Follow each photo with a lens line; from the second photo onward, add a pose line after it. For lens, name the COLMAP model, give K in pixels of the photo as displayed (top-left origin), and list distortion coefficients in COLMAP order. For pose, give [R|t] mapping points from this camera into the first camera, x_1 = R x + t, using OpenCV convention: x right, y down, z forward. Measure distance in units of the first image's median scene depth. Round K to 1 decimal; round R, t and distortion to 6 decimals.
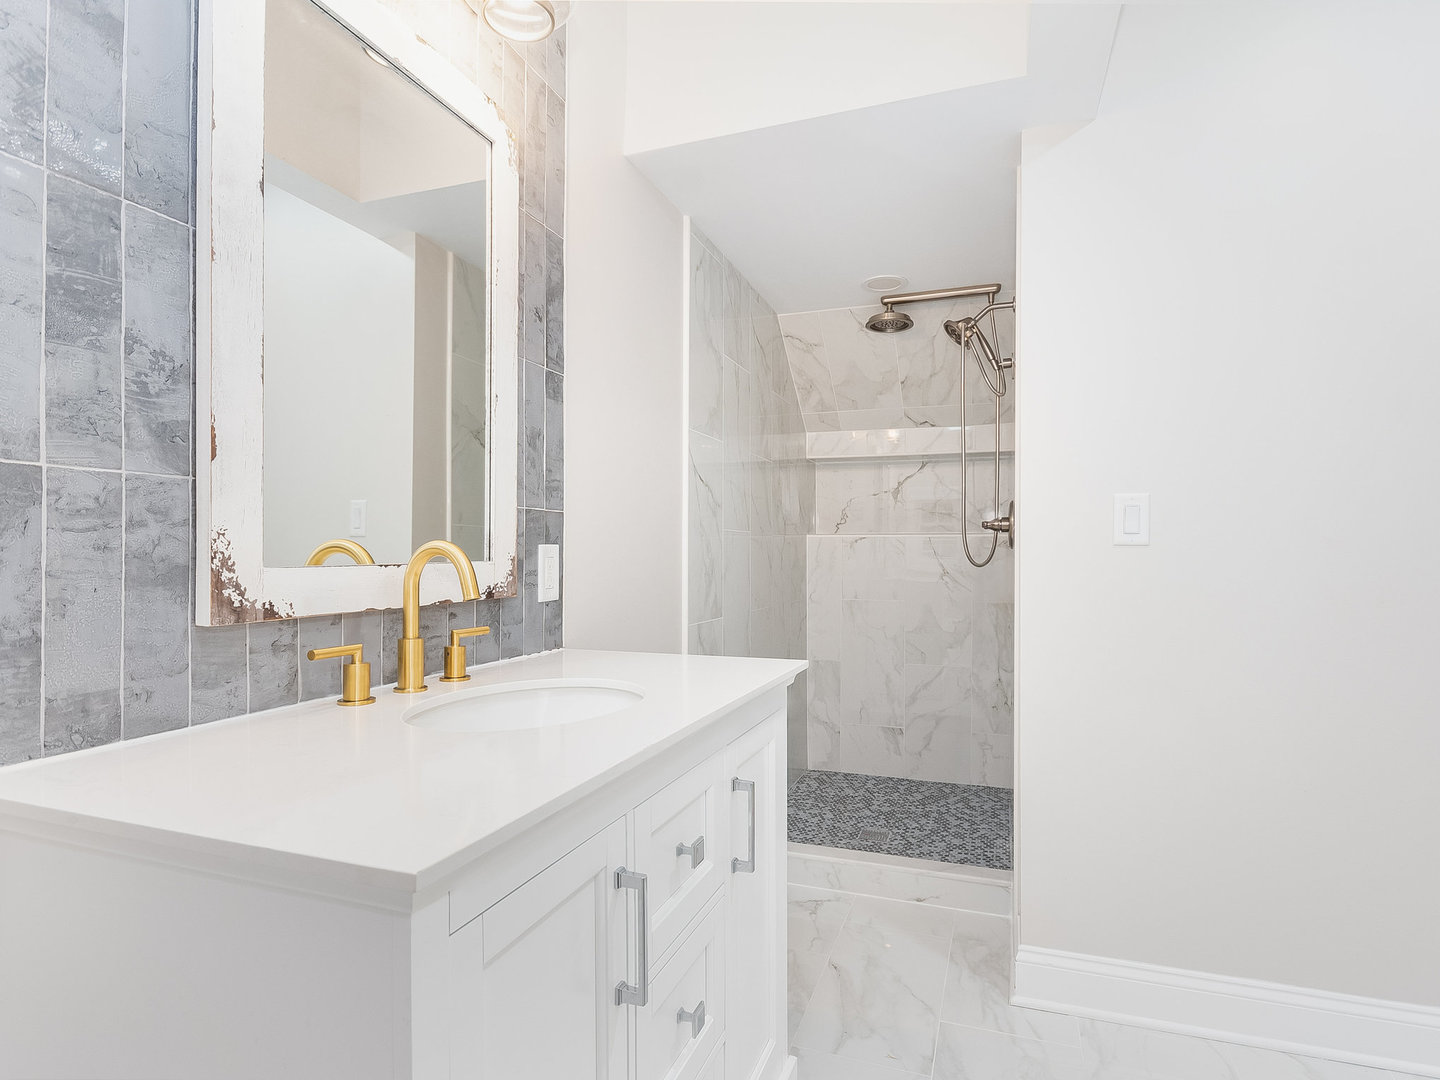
lens RADIAL K [[776.5, 0, 720.0], [0, 776.5, 540.0], [0, 0, 1]] dist [-0.024891, -0.000124]
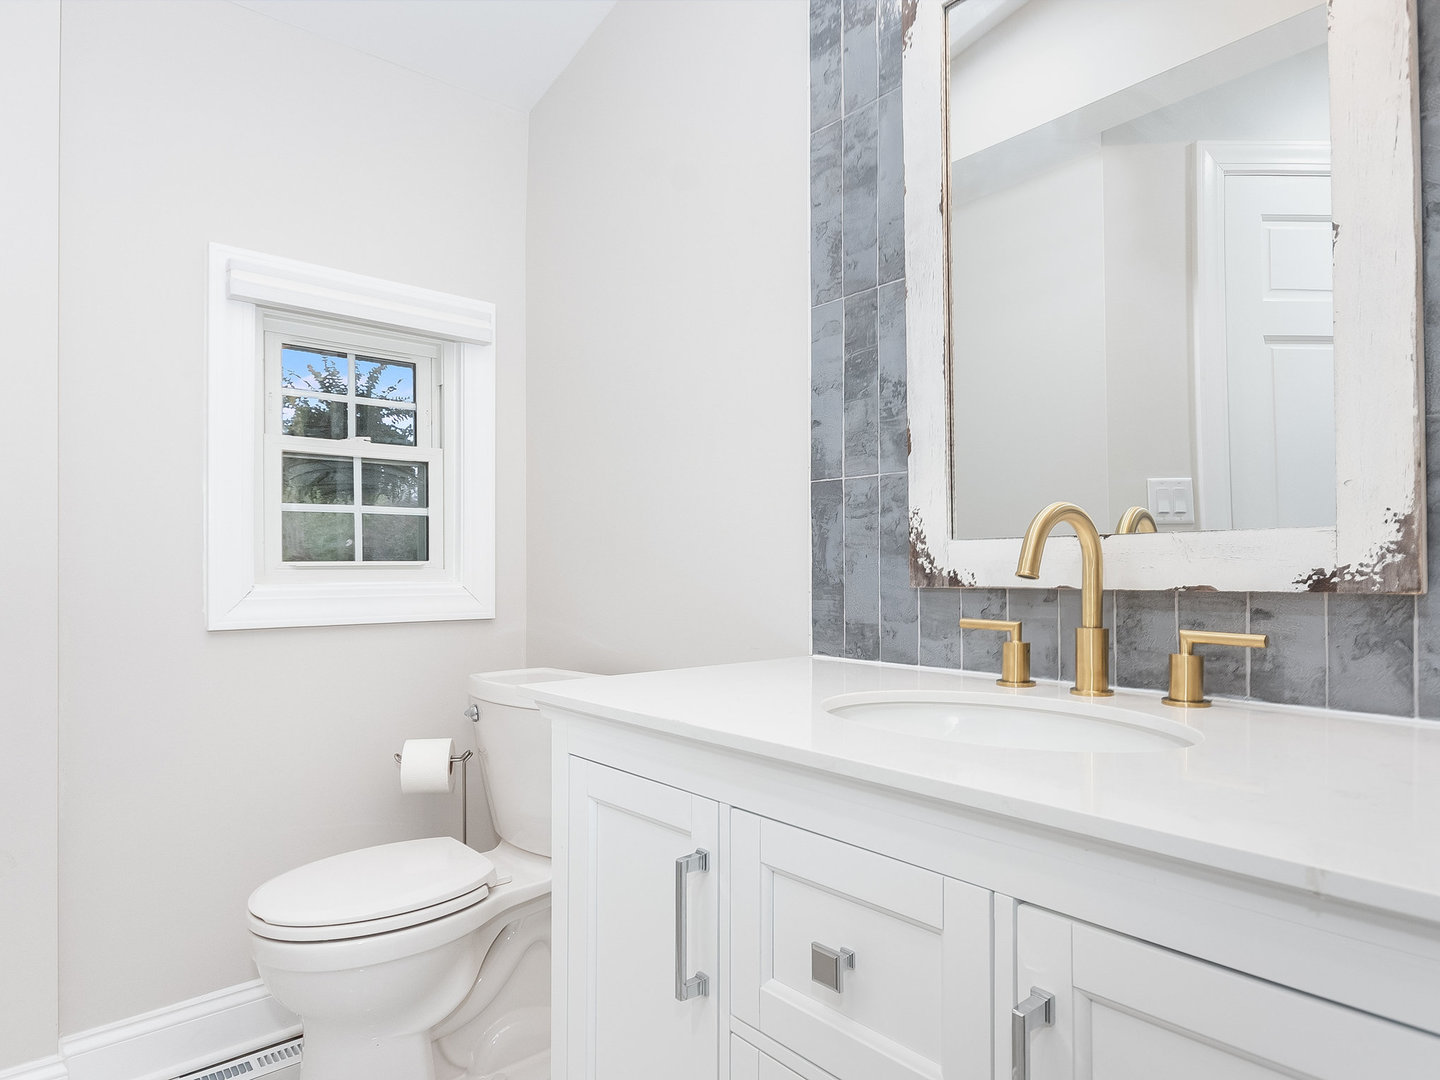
lens RADIAL K [[831.3, 0, 720.0], [0, 831.3, 540.0], [0, 0, 1]] dist [0.000263, 0.000667]
pose [[-0.488030, -0.022277, -0.872543, 0.716686], [0.018140, 0.999199, -0.035657, 0.082587], [0.872638, -0.033230, -0.487235, 1.466280]]
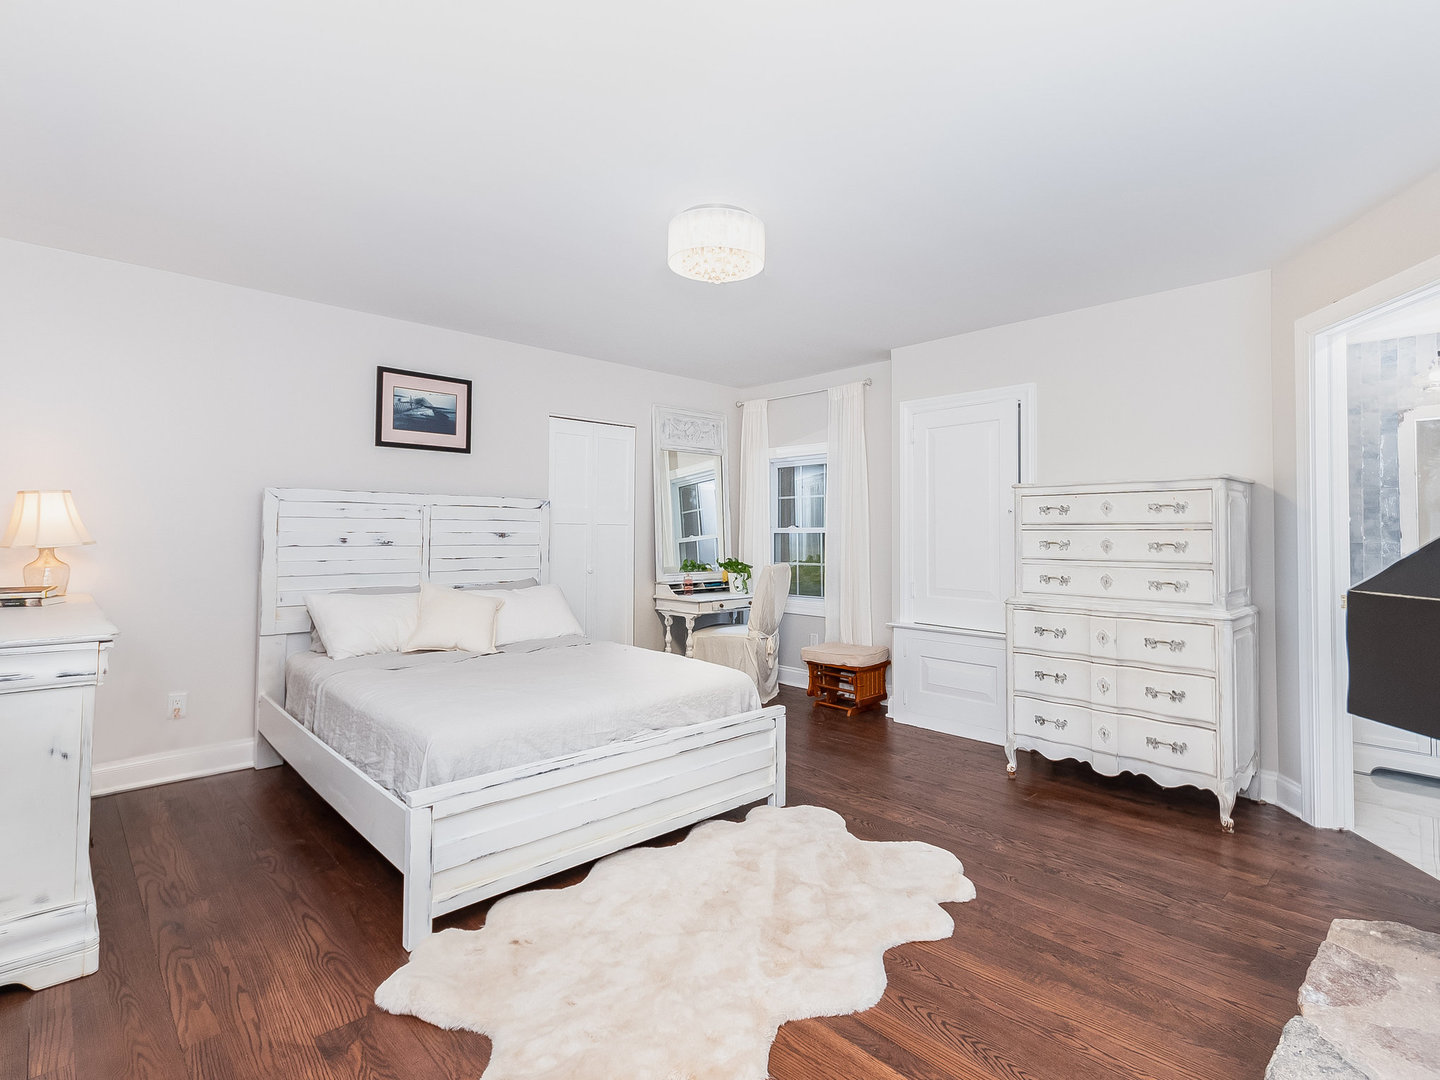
lens RADIAL K [[711.0, 0, 720.0], [0, 711.0, 540.0], [0, 0, 1]] dist [-0.000734, -0.000209]
pose [[-0.451060, 0.000137, -0.892493, 5.291130], [0.014282, 0.999873, -0.007065, -0.129489], [0.892379, -0.015933, -0.451005, -0.773454]]
